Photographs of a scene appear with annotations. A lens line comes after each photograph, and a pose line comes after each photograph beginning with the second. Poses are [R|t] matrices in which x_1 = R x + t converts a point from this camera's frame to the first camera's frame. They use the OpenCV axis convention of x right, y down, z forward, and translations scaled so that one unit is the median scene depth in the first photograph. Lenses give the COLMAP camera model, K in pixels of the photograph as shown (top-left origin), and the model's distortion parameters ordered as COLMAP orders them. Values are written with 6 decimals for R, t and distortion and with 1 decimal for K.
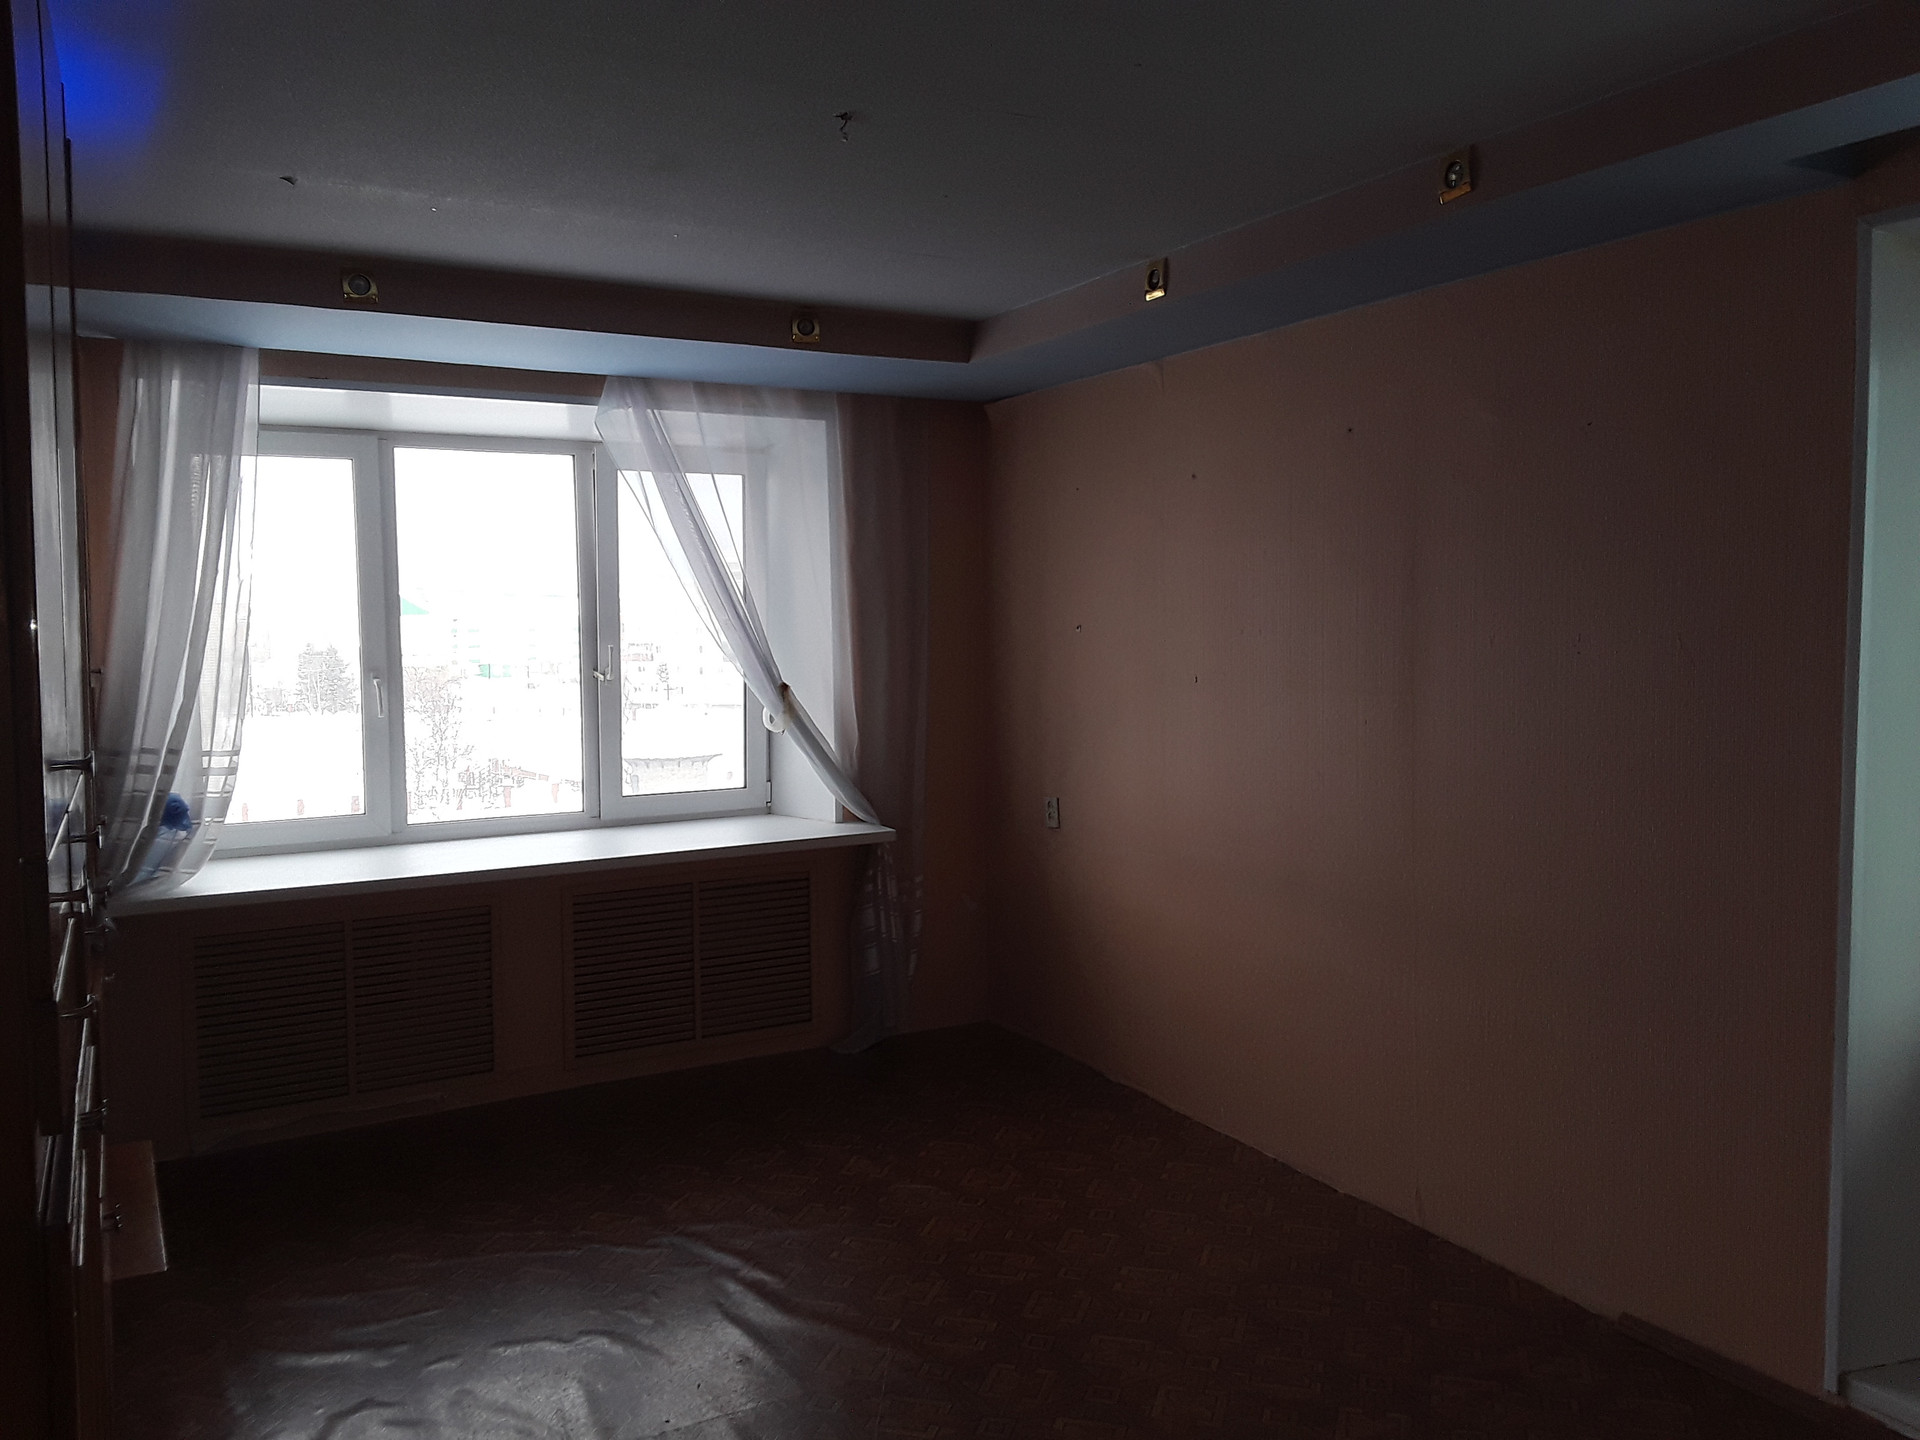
lens RADIAL K [[1557.4, 0, 960.0], [0, 1557.4, 720.0], [0, 0, 1]] dist [0.131046, -0.180616]
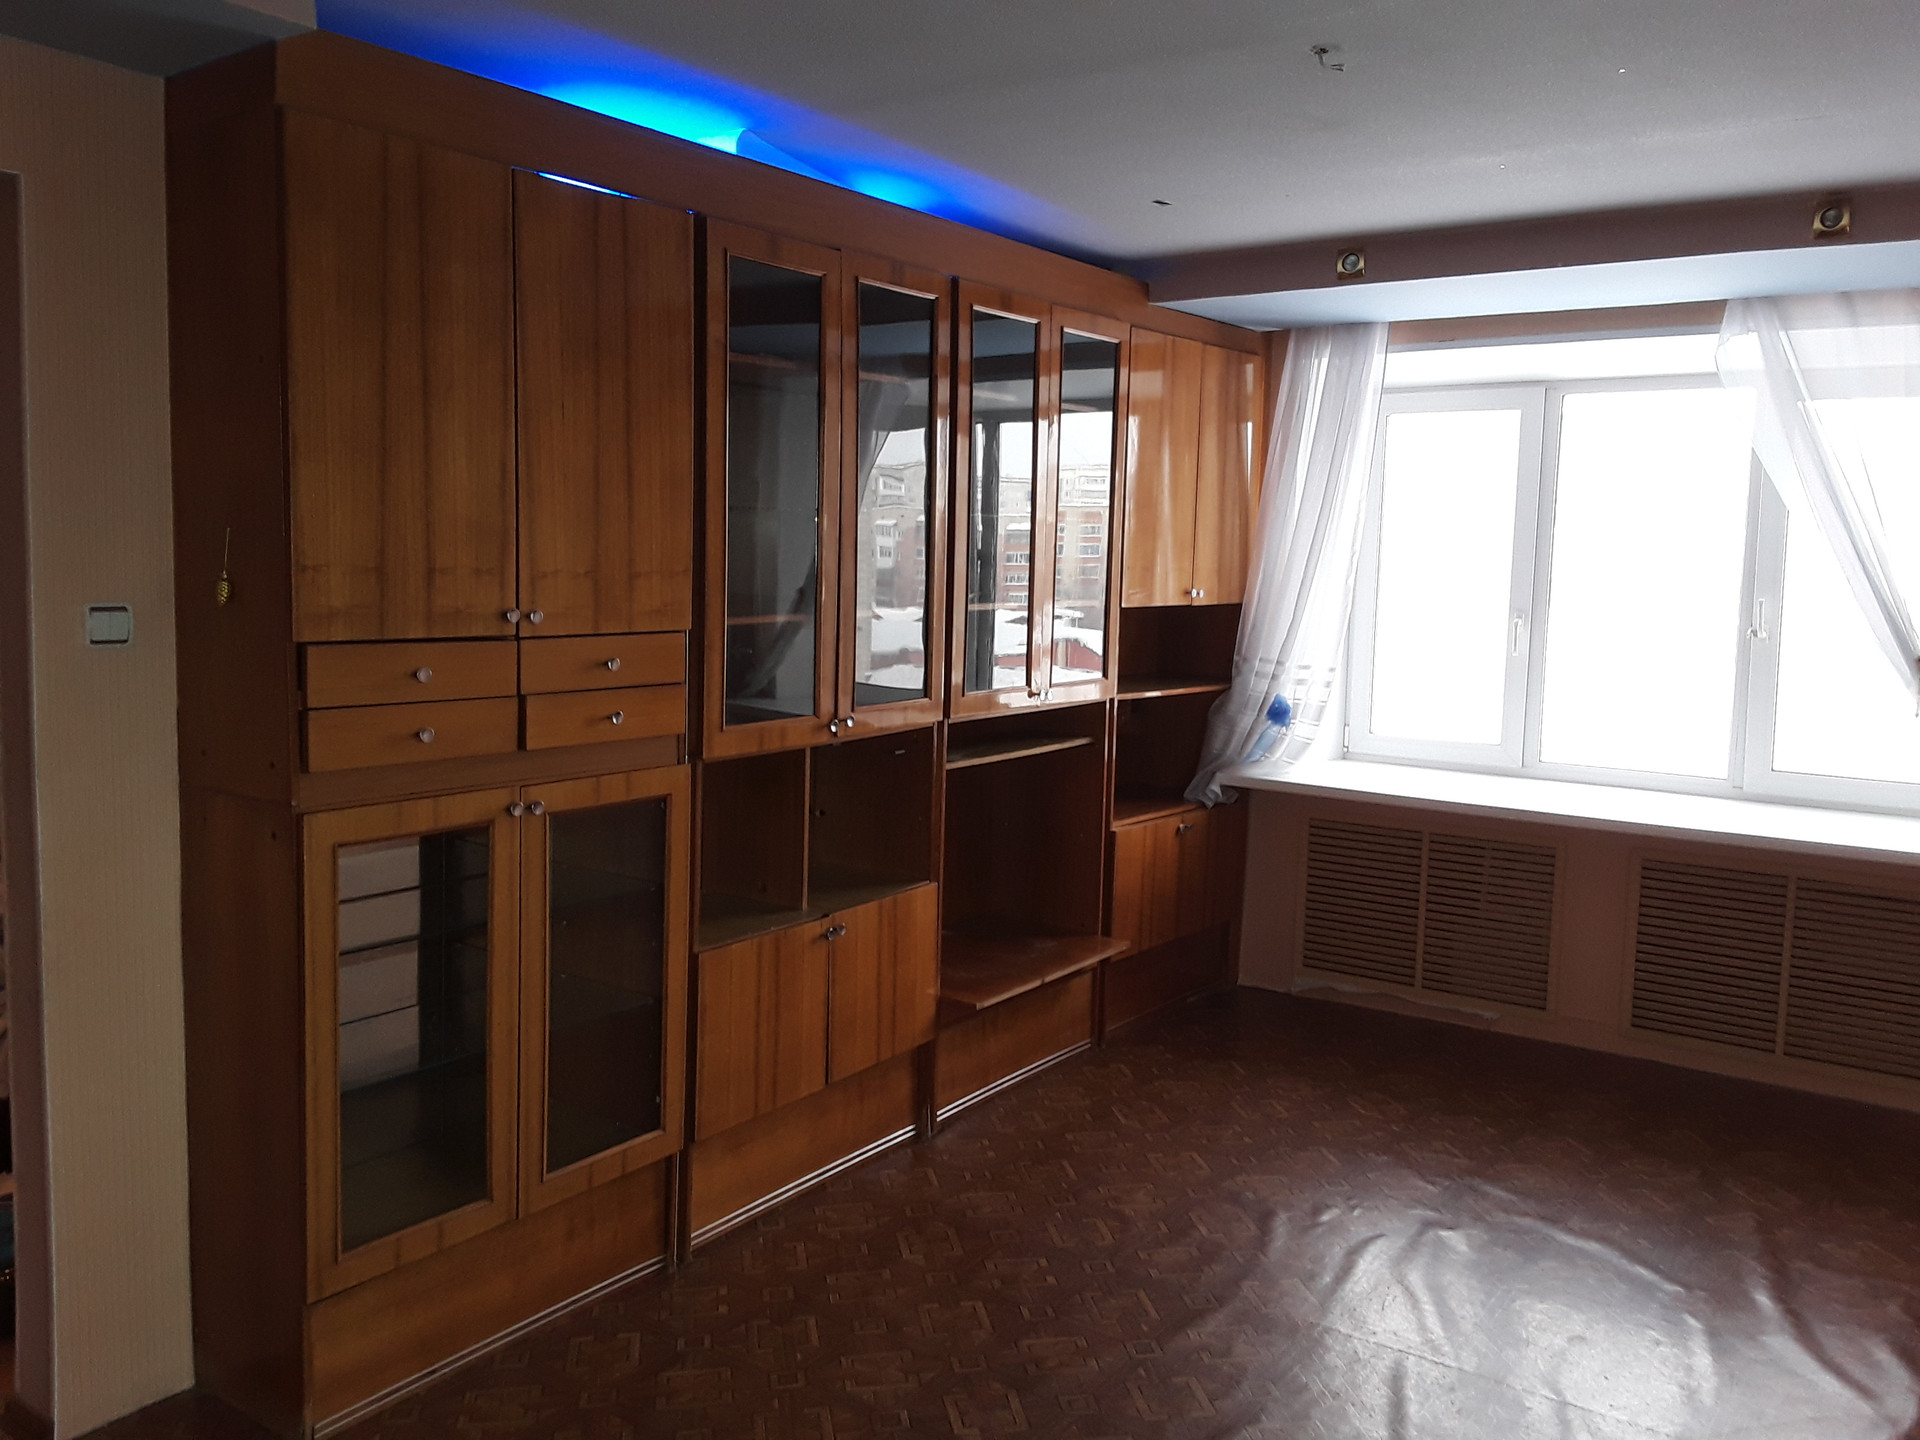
lens RADIAL K [[1552.8, 0, 960.0], [0, 1552.8, 720.0], [0, 0, 1]] dist [0.004840, 0.005217]
pose [[0.418977, 0.119541, -0.900094, 0.431753], [-0.091087, 0.991829, 0.089325, -0.018160], [0.903417, 0.044562, 0.426442, 0.230805]]
